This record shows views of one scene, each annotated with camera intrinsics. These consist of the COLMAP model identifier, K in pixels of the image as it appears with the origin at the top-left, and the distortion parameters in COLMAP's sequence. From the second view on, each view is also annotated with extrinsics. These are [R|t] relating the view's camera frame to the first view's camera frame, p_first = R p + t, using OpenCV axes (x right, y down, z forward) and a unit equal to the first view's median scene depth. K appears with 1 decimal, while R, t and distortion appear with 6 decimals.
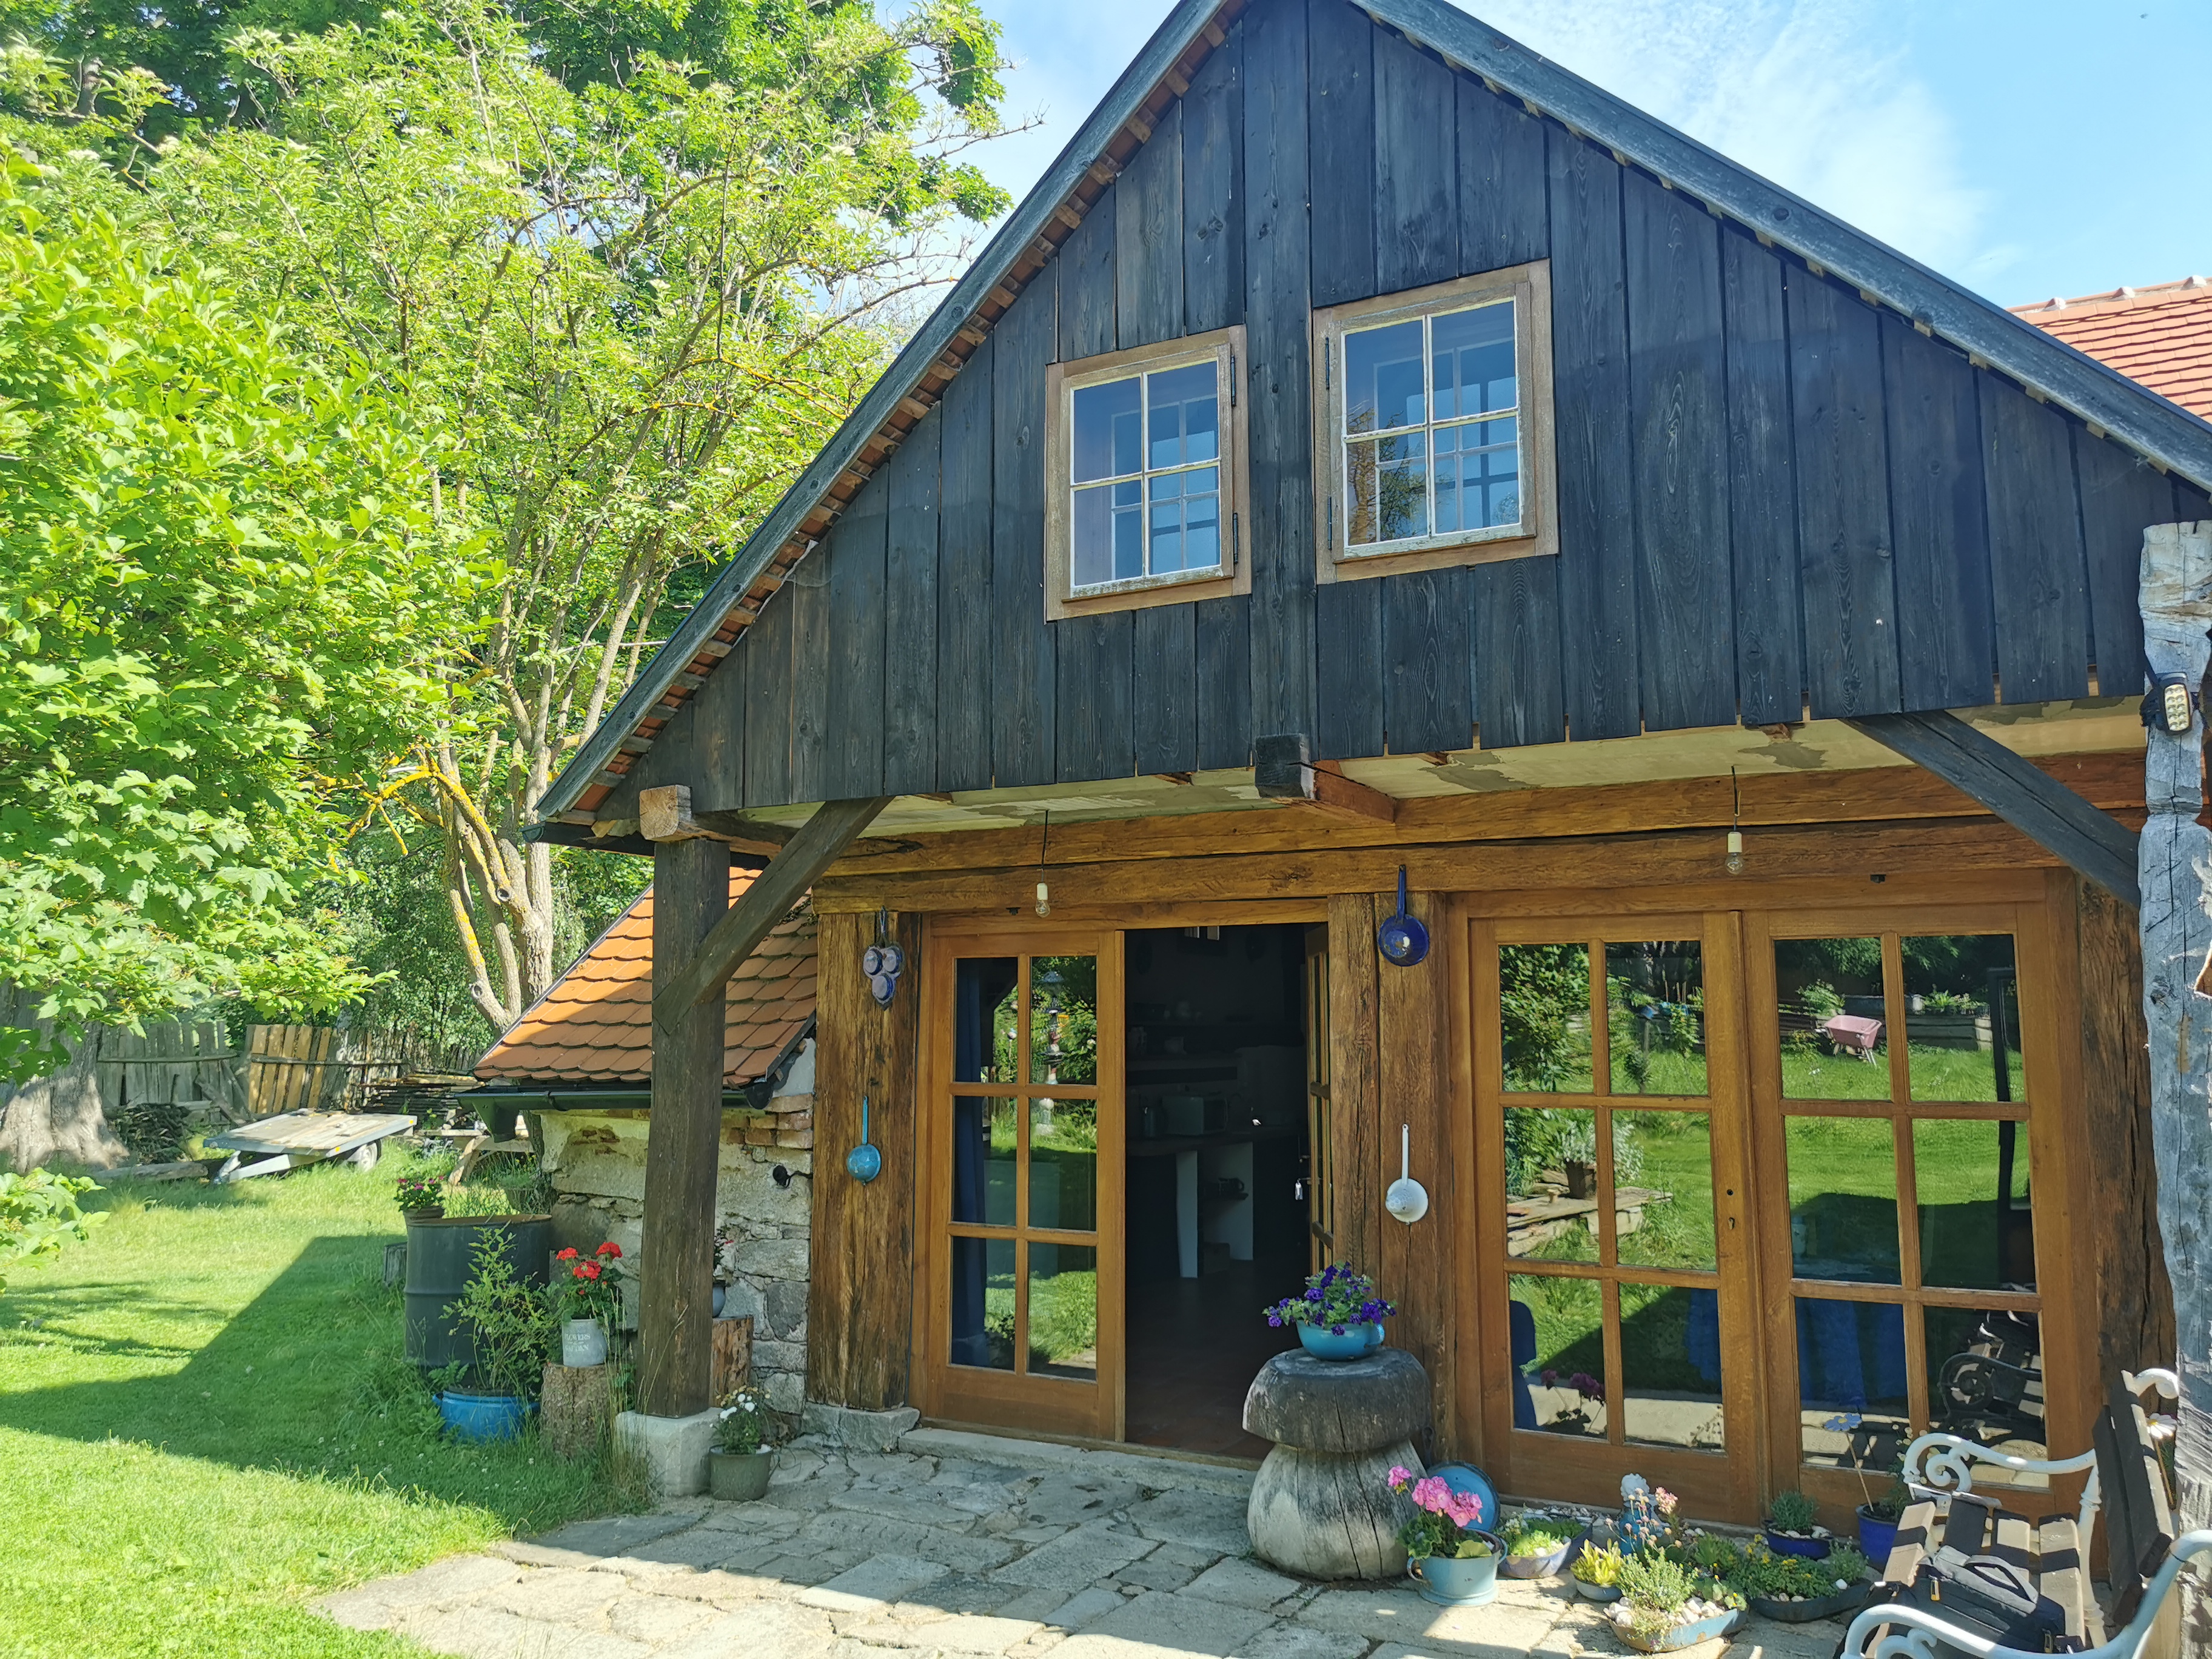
lens RADIAL K [[1696.3, 0, 1137.7], [0, 1696.3, 823.1], [0, 0, 1]] dist [0.066190, -0.108084]
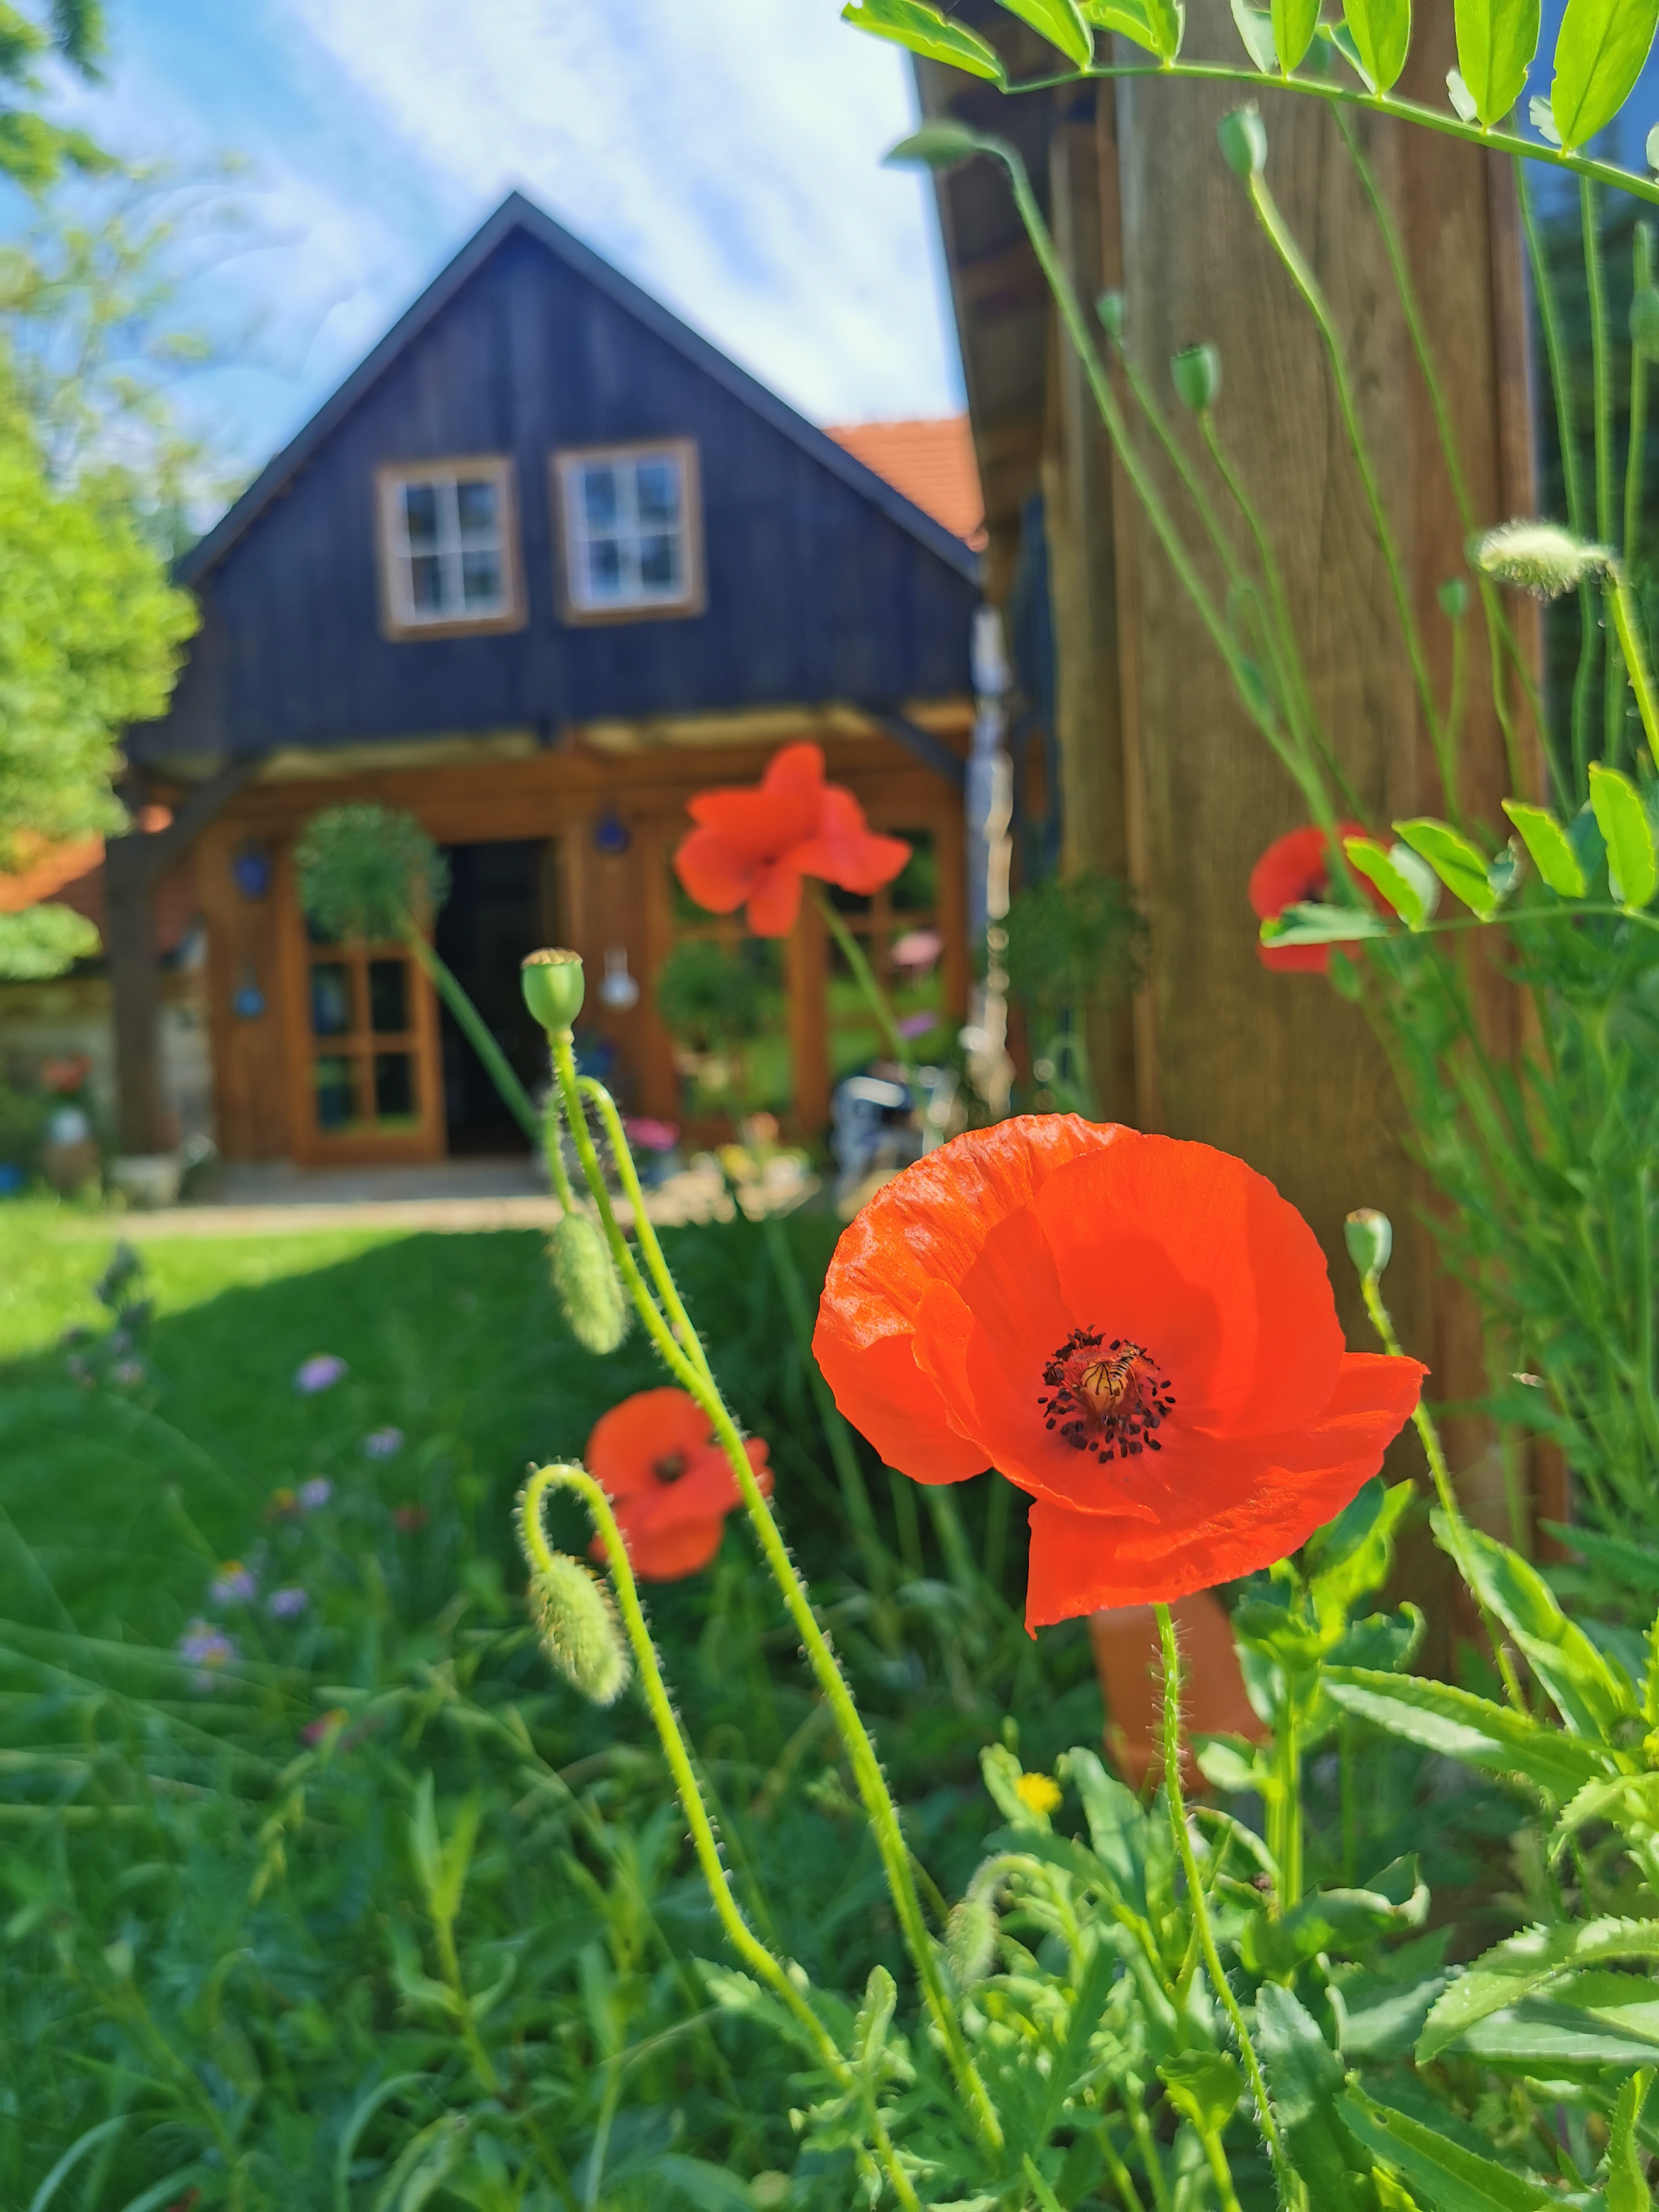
lens RADIAL K [[1738.6, 0, 797.9], [0, 1738.6, 1104.1], [0, 0, 1]] dist [0.107647, -0.154025]
pose [[0.947195, -0.064729, 0.314057, -0.242718], [0.011473, 0.985628, 0.168540, 0.039823], [-0.320452, -0.156038, 0.934325, -0.749123]]
